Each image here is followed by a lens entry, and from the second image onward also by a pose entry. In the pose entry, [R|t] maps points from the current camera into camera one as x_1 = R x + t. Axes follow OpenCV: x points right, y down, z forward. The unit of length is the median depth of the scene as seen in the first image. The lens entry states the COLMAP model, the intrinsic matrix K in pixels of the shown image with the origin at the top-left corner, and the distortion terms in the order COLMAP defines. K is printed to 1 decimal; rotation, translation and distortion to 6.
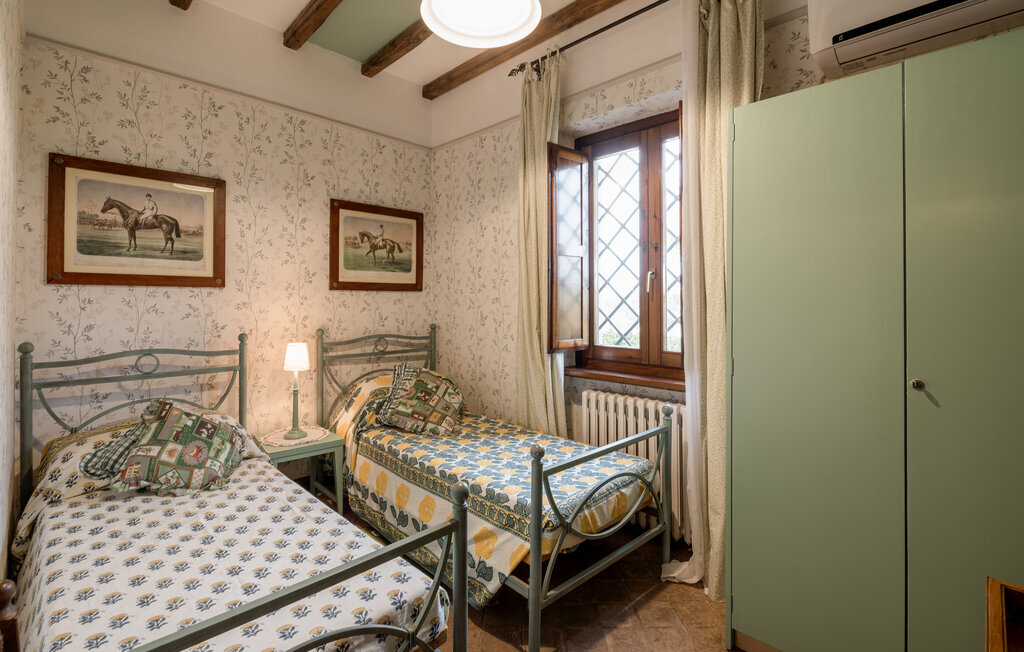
lens RADIAL K [[470.4, 0, 496.6], [0, 470.4, 299.7], [0, 0, 1]] dist [-0.003024, -0.005421]
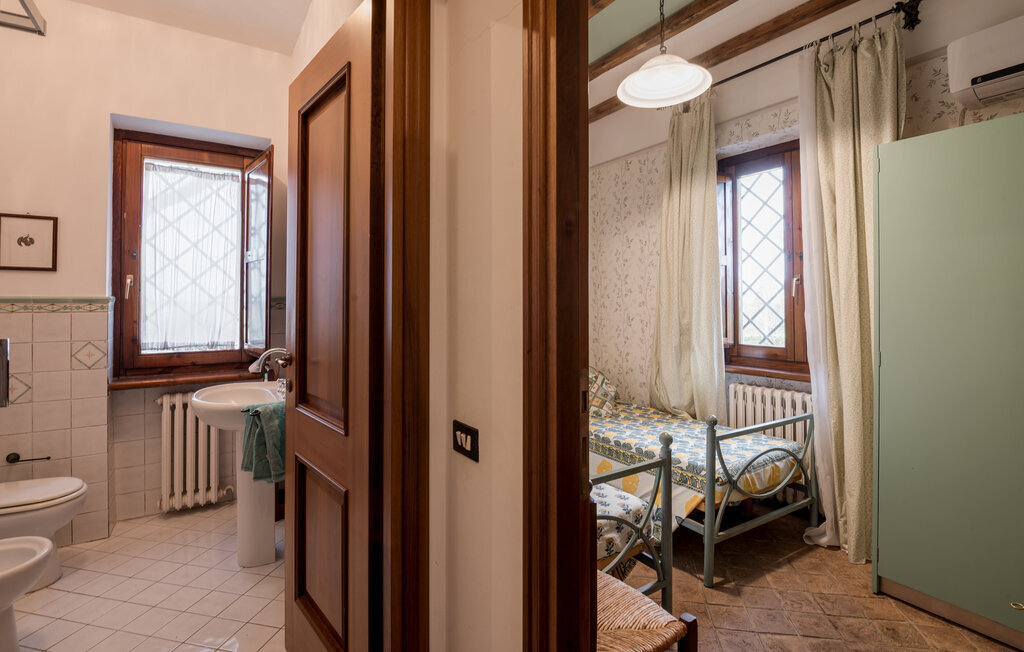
lens RADIAL K [[470.4, 0, 509.8], [0, 470.4, 296.4], [0, 0, 1]] dist [-0.003024, -0.005421]
pose [[0.980713, -0.004730, -0.195394, -0.121872], [0.001997, 0.999897, -0.014179, -0.001190], [0.195441, 0.013515, 0.980622, -0.230761]]
